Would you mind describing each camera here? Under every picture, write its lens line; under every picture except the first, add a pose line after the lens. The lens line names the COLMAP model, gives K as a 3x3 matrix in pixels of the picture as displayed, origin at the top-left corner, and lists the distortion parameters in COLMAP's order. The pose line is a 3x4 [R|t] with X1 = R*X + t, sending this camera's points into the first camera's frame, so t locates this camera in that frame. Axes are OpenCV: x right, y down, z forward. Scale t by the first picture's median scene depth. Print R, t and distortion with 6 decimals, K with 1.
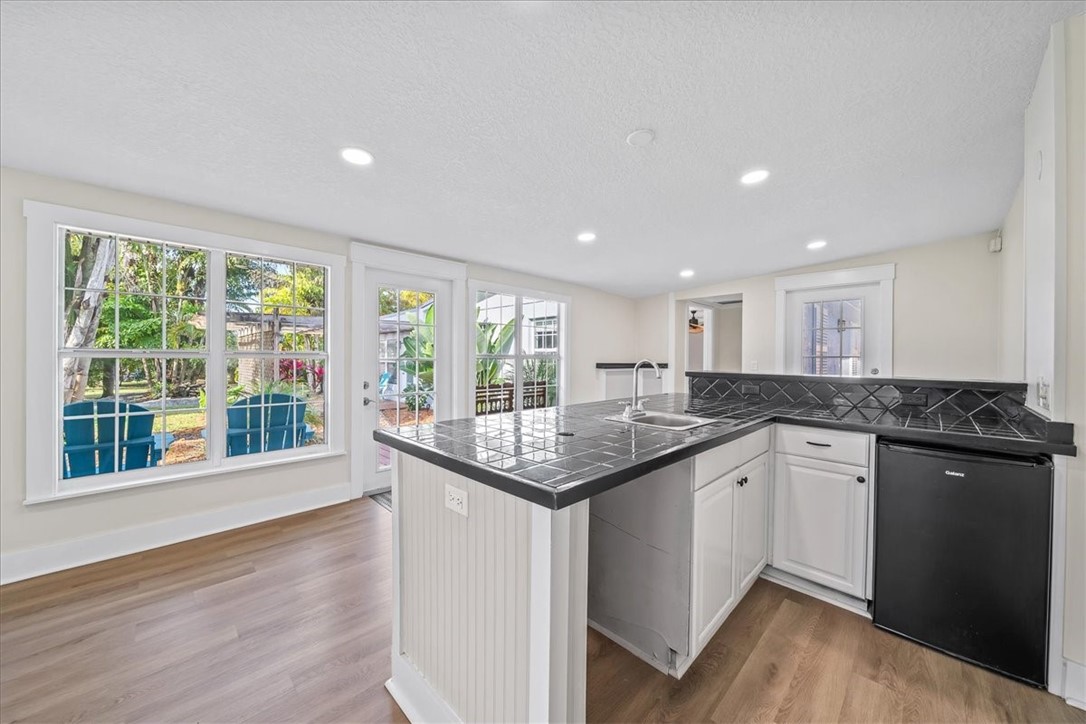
lens RADIAL K [[382.4, 0, 541.9], [0, 382.4, 355.1], [0, 0, 1]] dist [-0.000820, -0.000236]
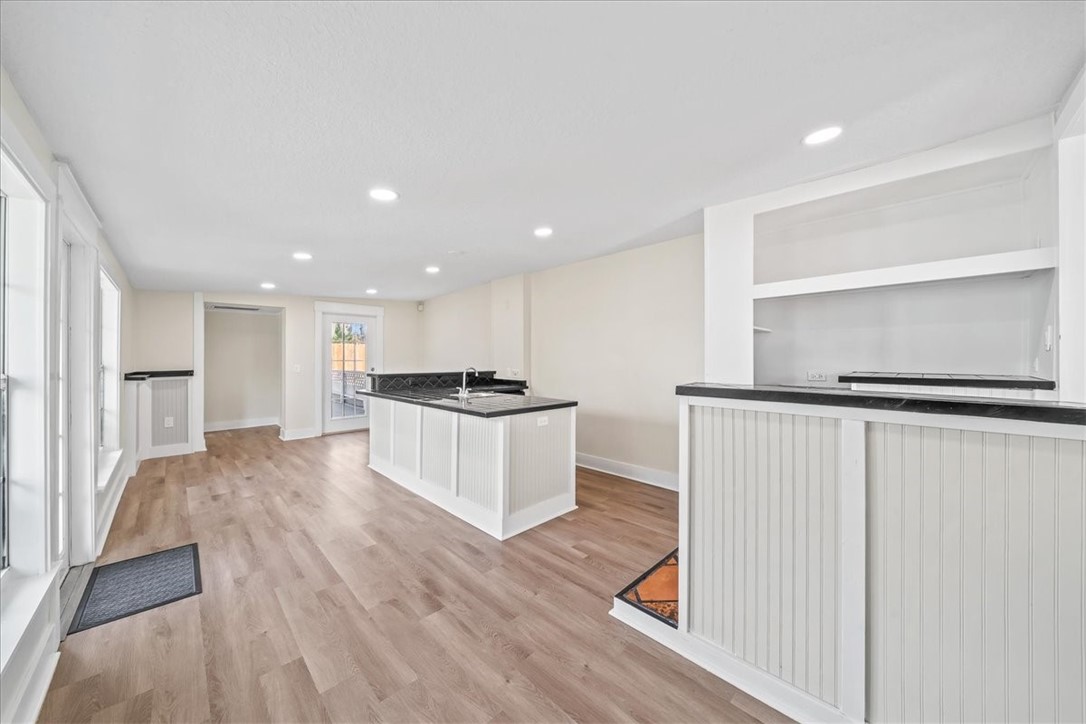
lens RADIAL K [[382.4, 0, 541.9], [0, 382.4, 355.1], [0, 0, 1]] dist [-0.000820, -0.000236]
pose [[0.010416, -0.006241, 0.999926, -1.450614], [-0.003366, 0.999975, 0.006276, -0.062955], [-0.999940, -0.003431, 0.010394, 0.464324]]
